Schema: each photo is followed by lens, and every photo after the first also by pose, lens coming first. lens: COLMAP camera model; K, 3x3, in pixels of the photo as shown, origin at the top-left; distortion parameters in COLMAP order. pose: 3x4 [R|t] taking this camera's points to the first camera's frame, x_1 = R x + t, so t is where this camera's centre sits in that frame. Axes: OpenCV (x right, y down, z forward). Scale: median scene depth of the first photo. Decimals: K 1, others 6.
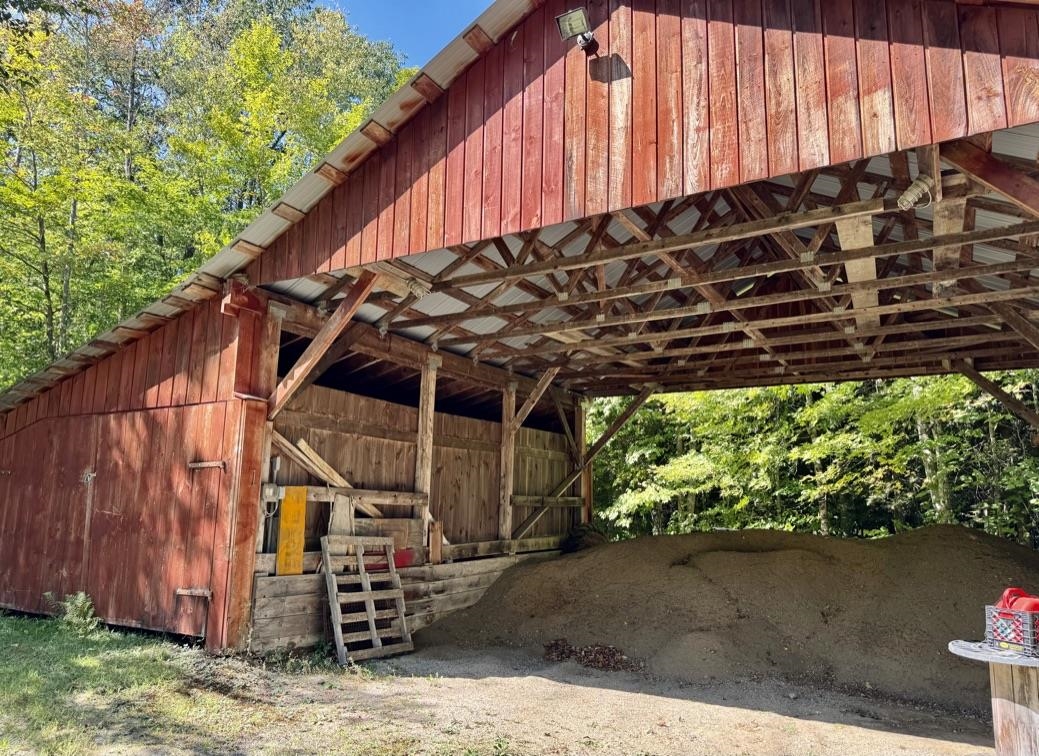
lens RADIAL K [[725.5, 0, 519.5], [0, 725.5, 378.0], [0, 0, 1]] dist [0.033782, -0.001295]
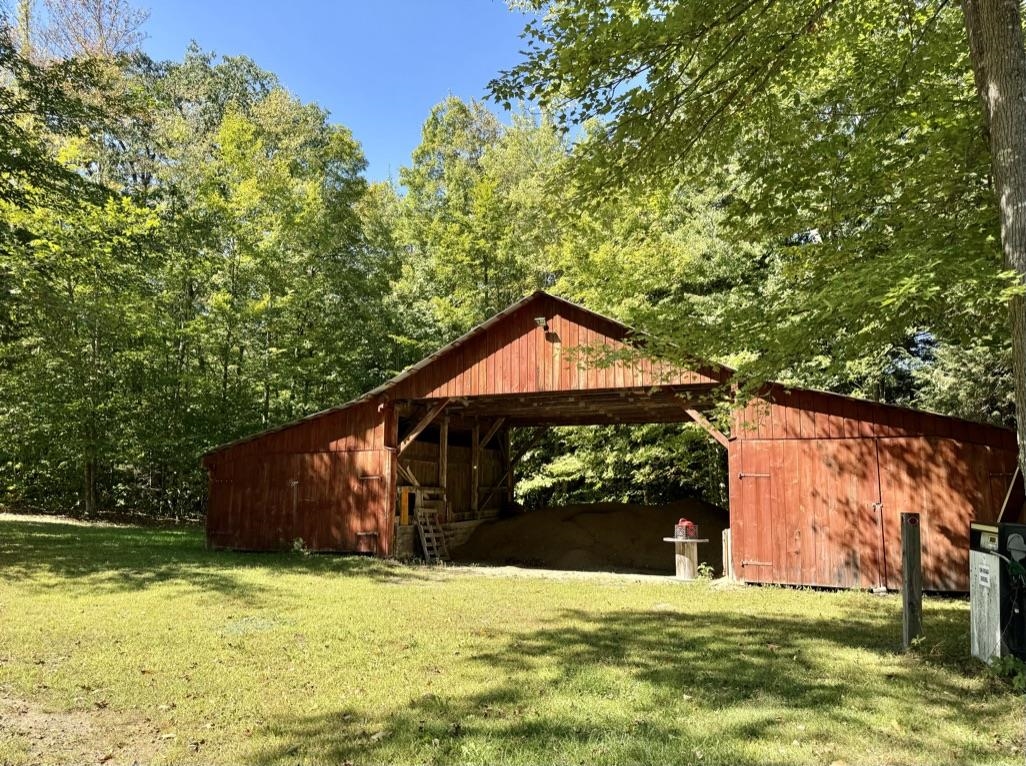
lens RADIAL K [[714.7, 0, 513.0], [0, 714.7, 383.0], [0, 0, 1]] dist [0.000656, 0.000074]
pose [[0.985025, 0.005462, 0.172324, -0.337330], [-0.010289, 0.999579, 0.027134, -0.217305], [-0.172103, -0.028500, 0.984667, -1.133628]]
